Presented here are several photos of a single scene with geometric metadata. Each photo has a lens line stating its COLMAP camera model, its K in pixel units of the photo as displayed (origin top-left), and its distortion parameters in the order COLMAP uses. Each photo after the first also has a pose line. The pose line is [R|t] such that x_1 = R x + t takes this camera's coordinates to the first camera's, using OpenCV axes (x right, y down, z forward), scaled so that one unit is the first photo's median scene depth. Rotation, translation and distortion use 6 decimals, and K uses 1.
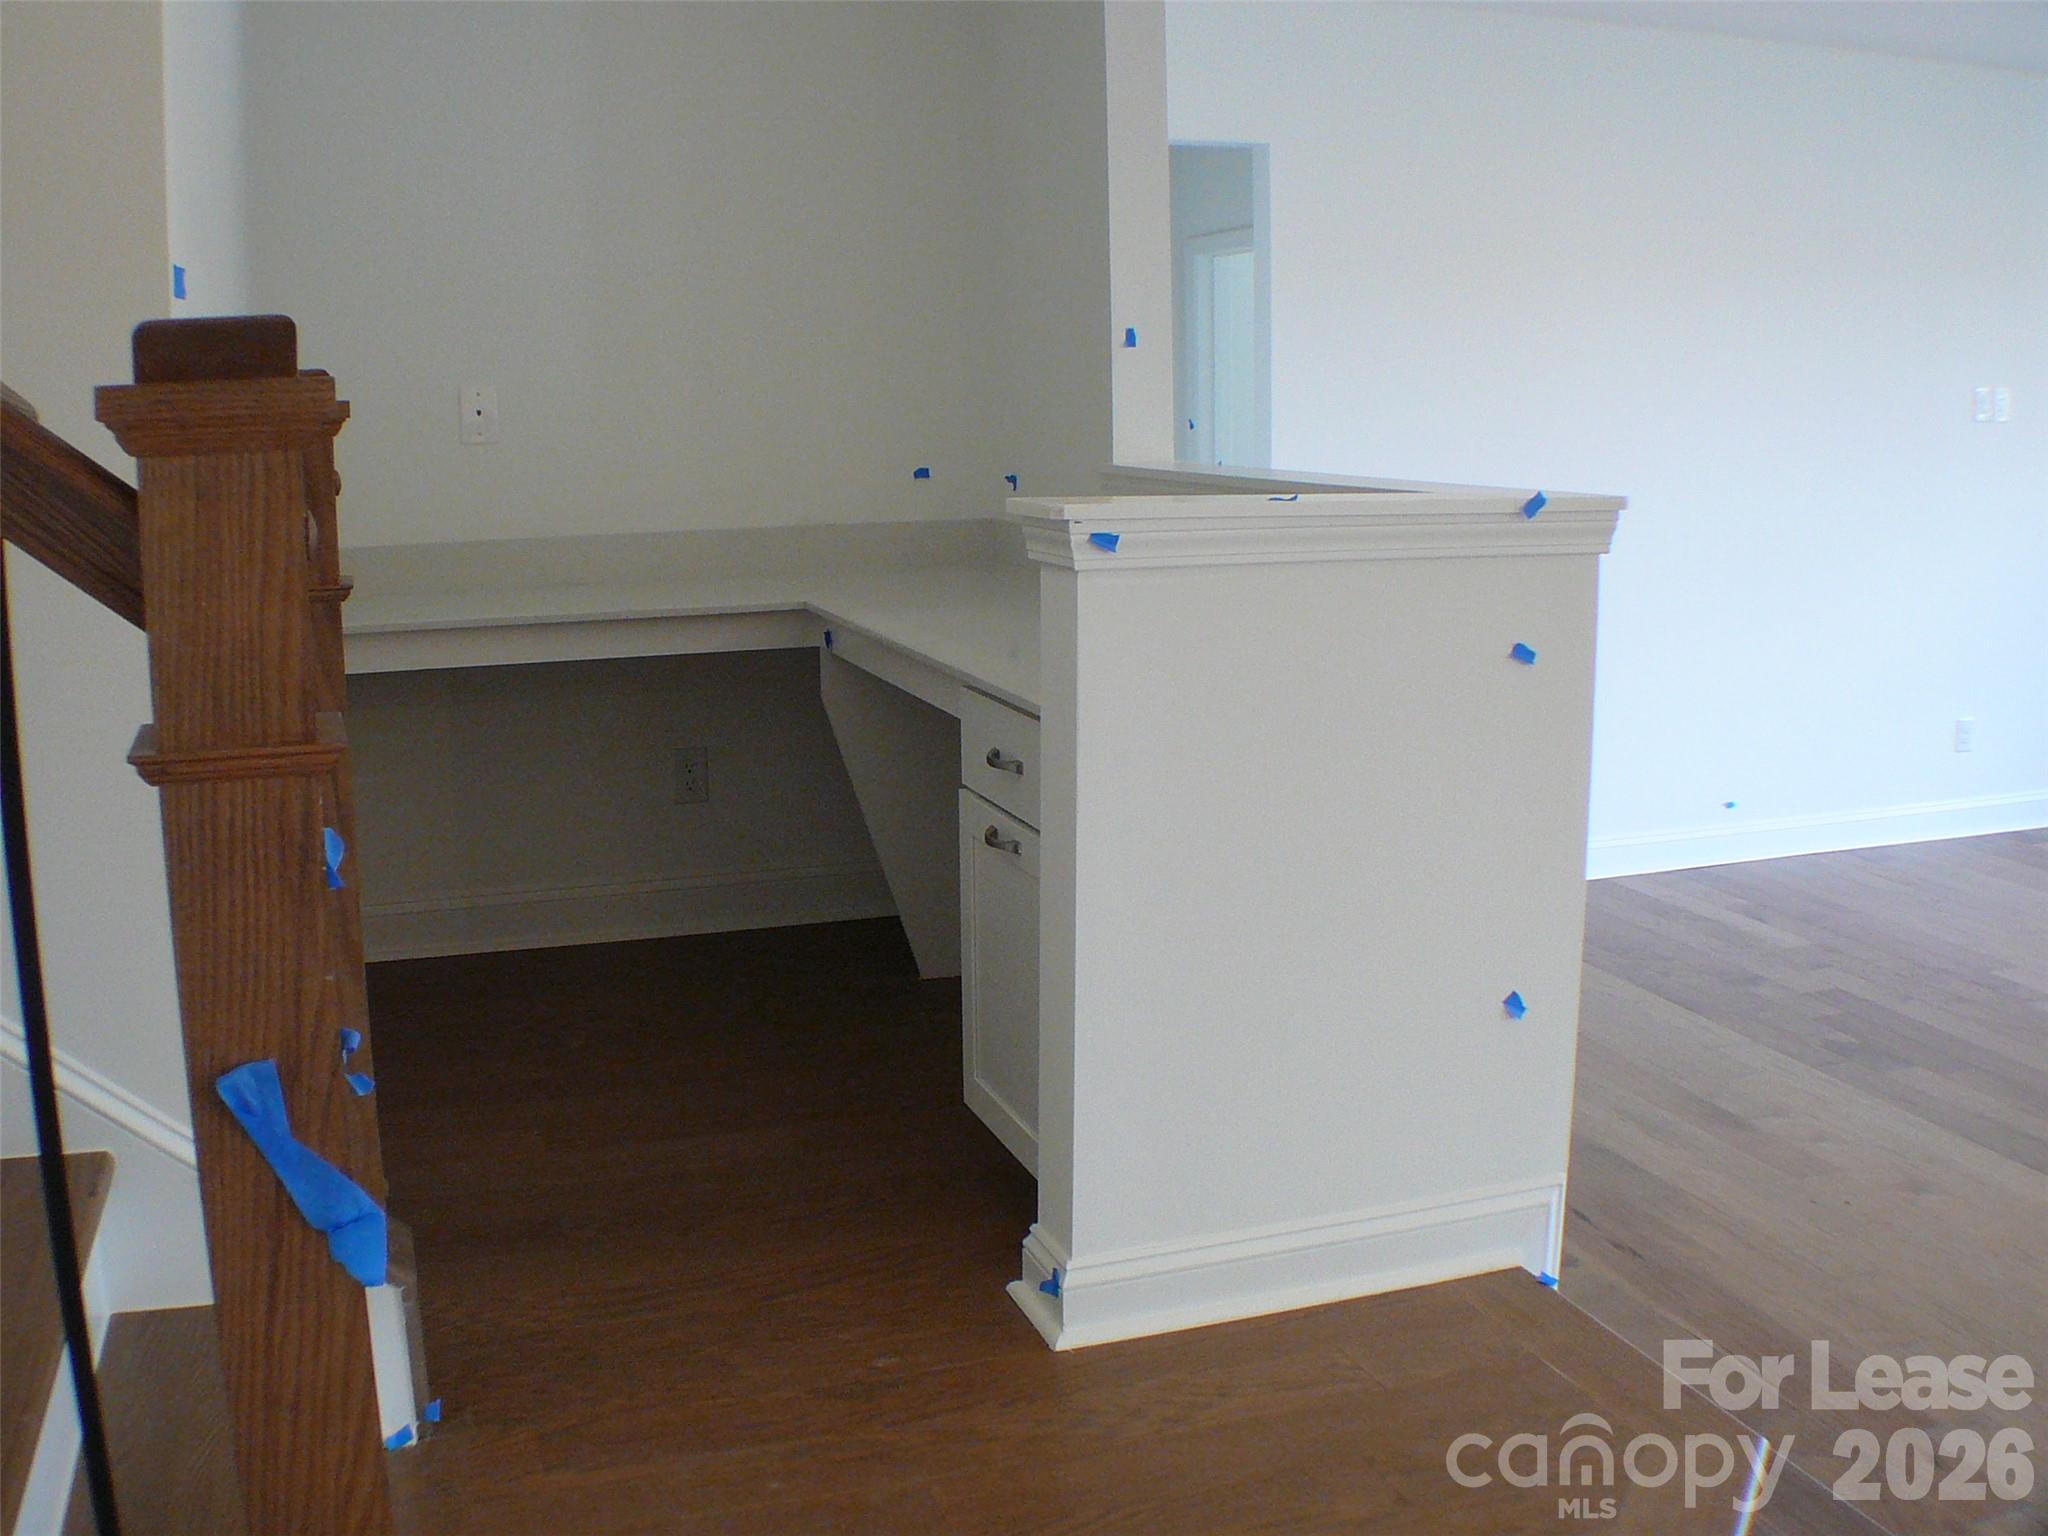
lens RADIAL K [[2086.0, 0, 1024.0], [0, 2086.0, 768.0], [0, 0, 1]] dist [-0.225076, 0.012847]
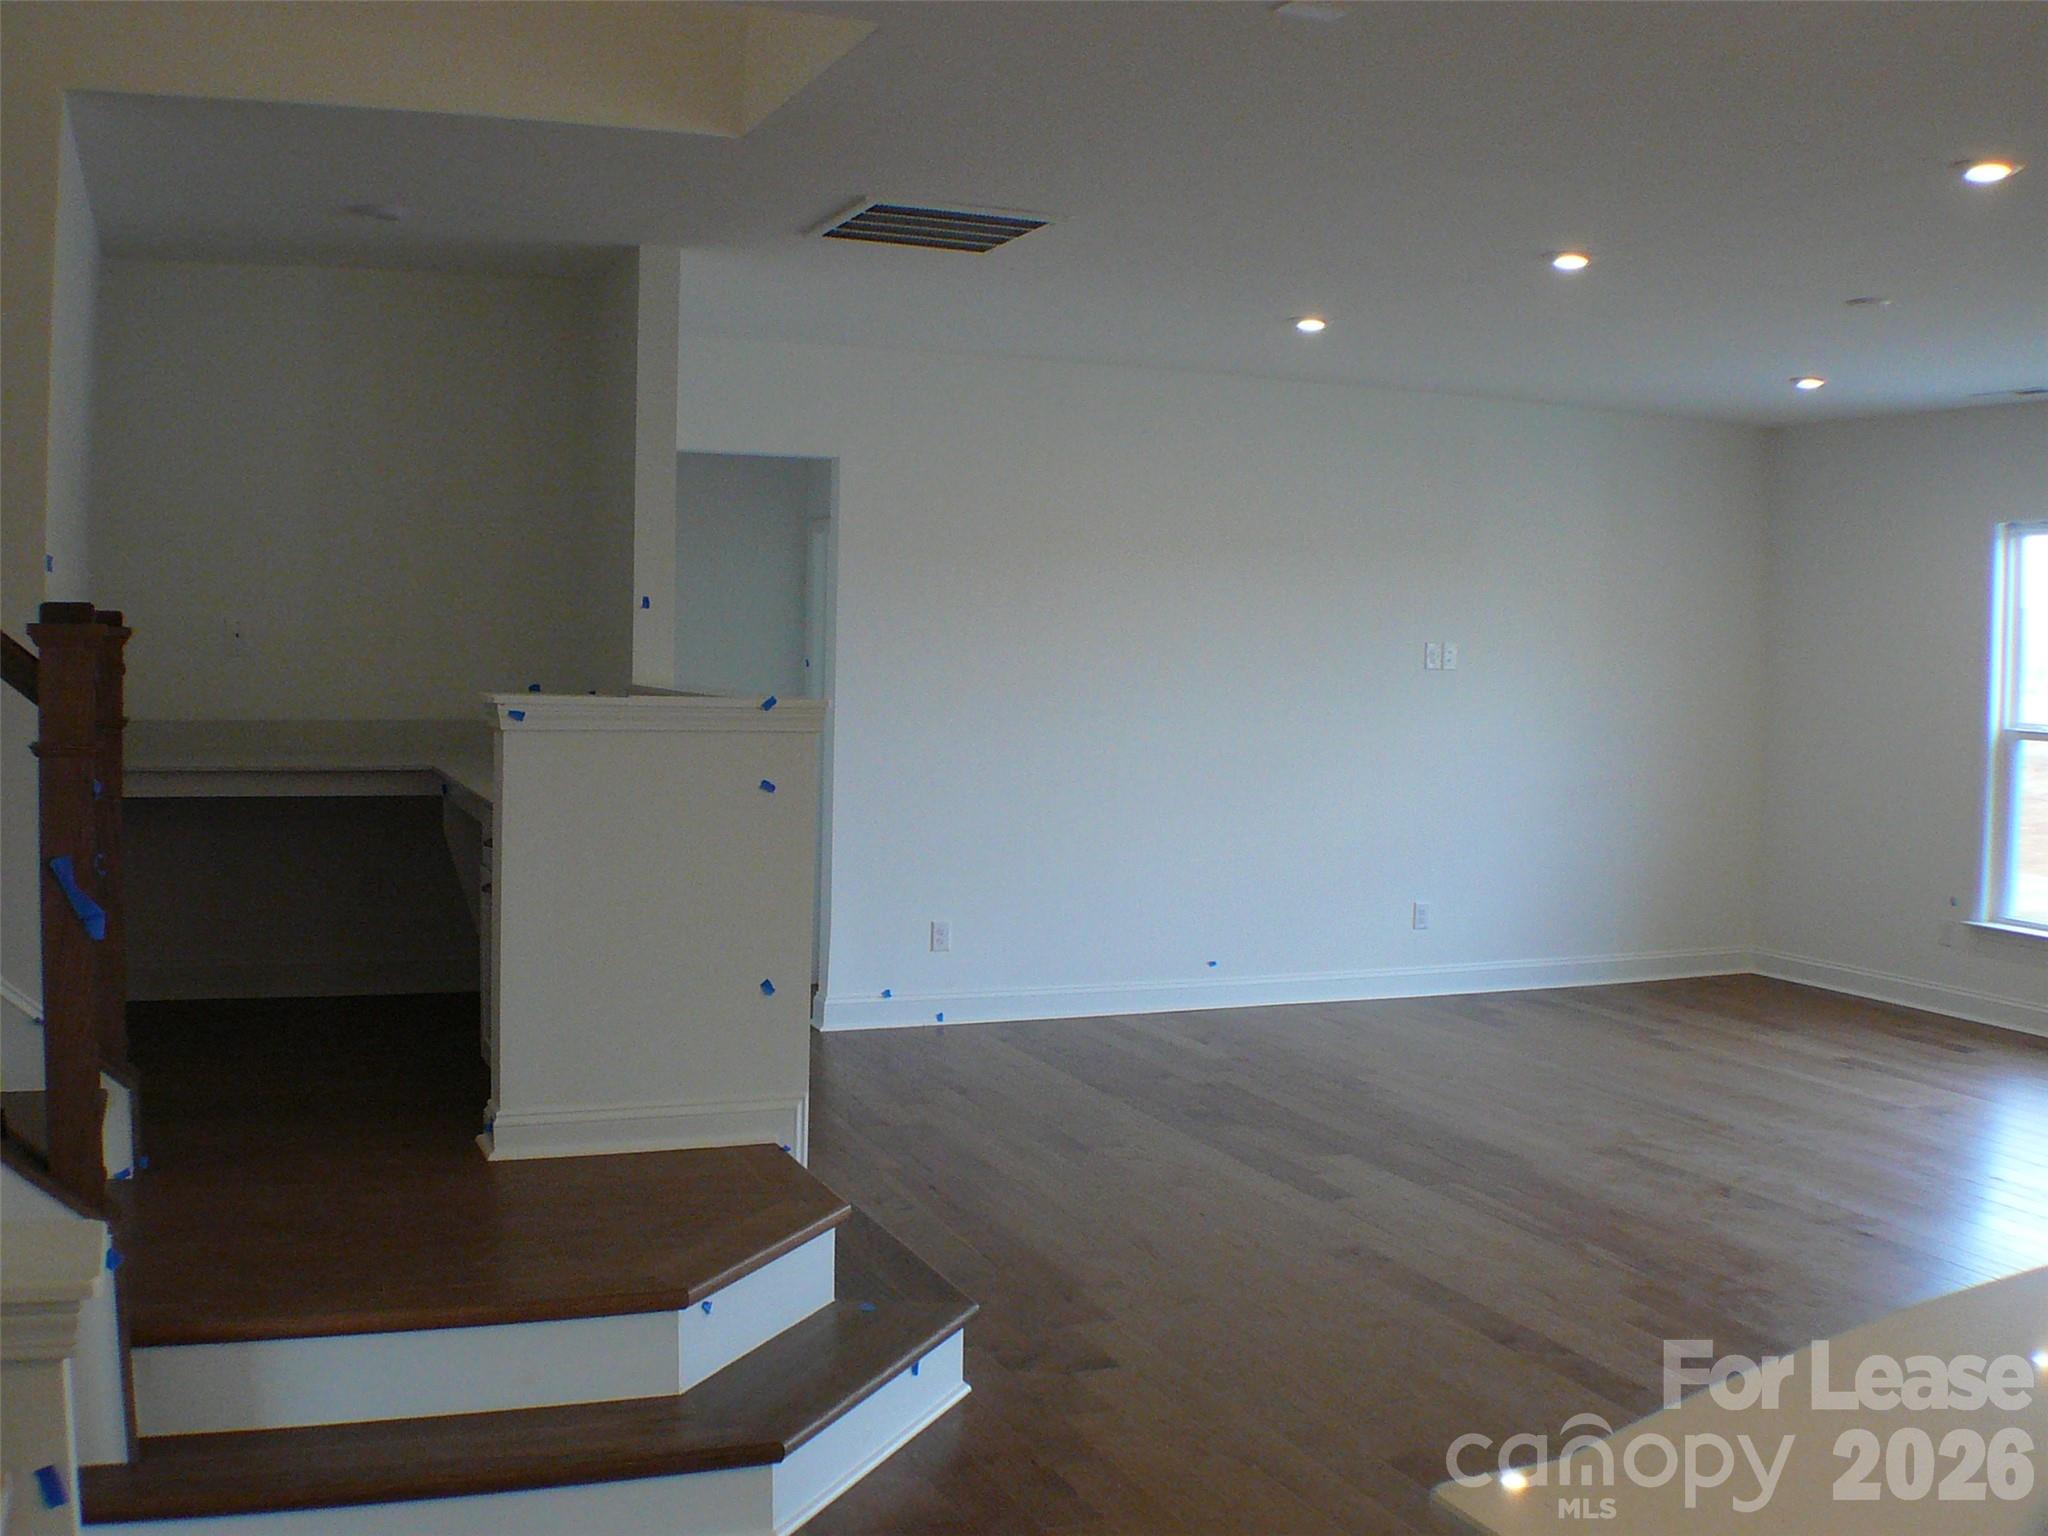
lens RADIAL K [[2086.0, 0, 1024.0], [0, 2086.0, 768.0], [0, 0, 1]] dist [-0.225076, 0.012847]
pose [[0.996667, 0.030232, 0.075772, 0.334695], [-0.021219, 0.992899, -0.117056, 0.139491], [-0.078772, 0.115058, 0.990231, -0.837325]]
